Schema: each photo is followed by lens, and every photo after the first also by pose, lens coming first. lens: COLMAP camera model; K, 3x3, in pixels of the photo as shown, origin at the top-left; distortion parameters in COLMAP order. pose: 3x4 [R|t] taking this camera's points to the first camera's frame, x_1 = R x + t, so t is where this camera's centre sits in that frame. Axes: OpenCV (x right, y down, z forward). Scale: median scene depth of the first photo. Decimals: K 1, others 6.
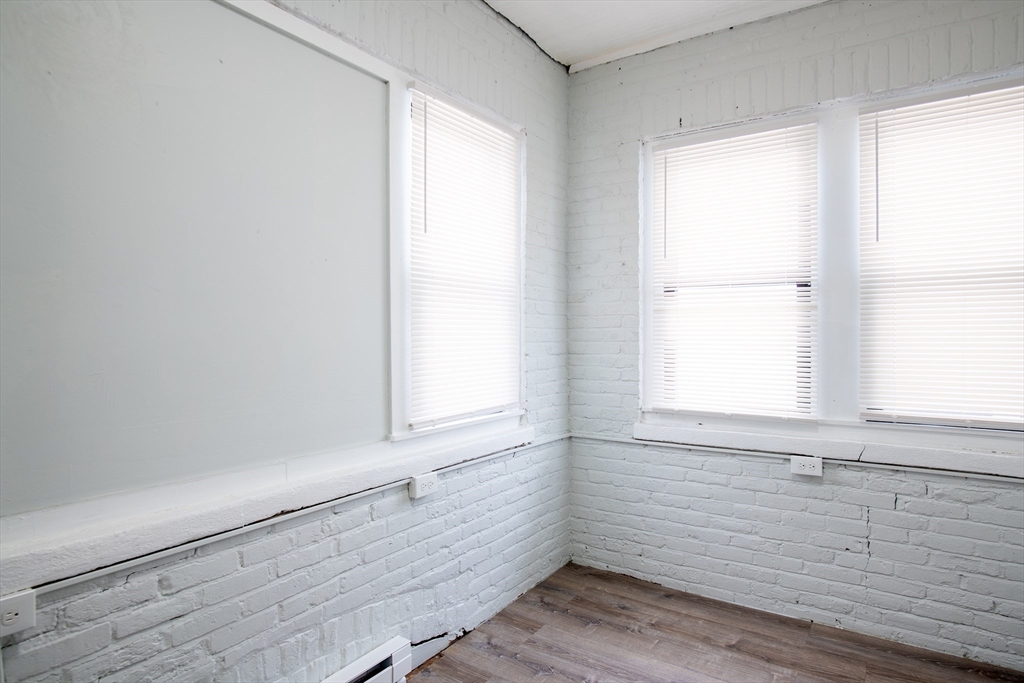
lens RADIAL K [[596.1, 0, 503.4], [0, 596.1, 336.9], [0, 0, 1]] dist [-0.038631, 0.016327]
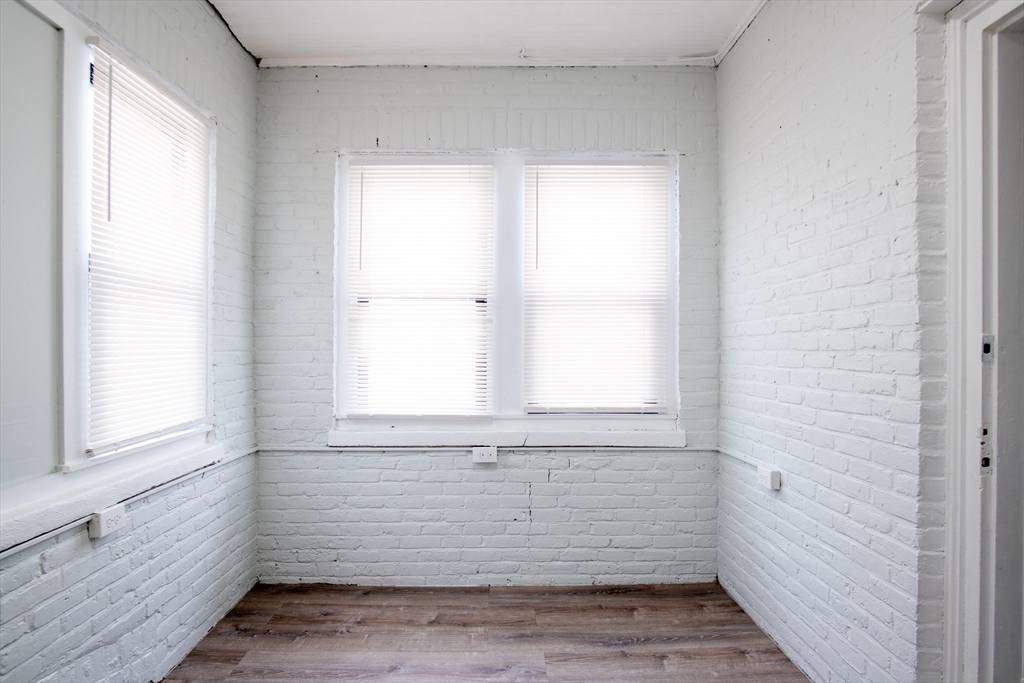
lens RADIAL K [[596.1, 0, 520.0], [0, 596.1, 348.1], [0, 0, 1]] dist [-0.038631, 0.016327]
pose [[0.816417, -0.001461, 0.577461, -0.120283], [-0.000167, 0.999996, 0.002766, 0.002064], [-0.577463, -0.002355, 0.816414, -0.012098]]
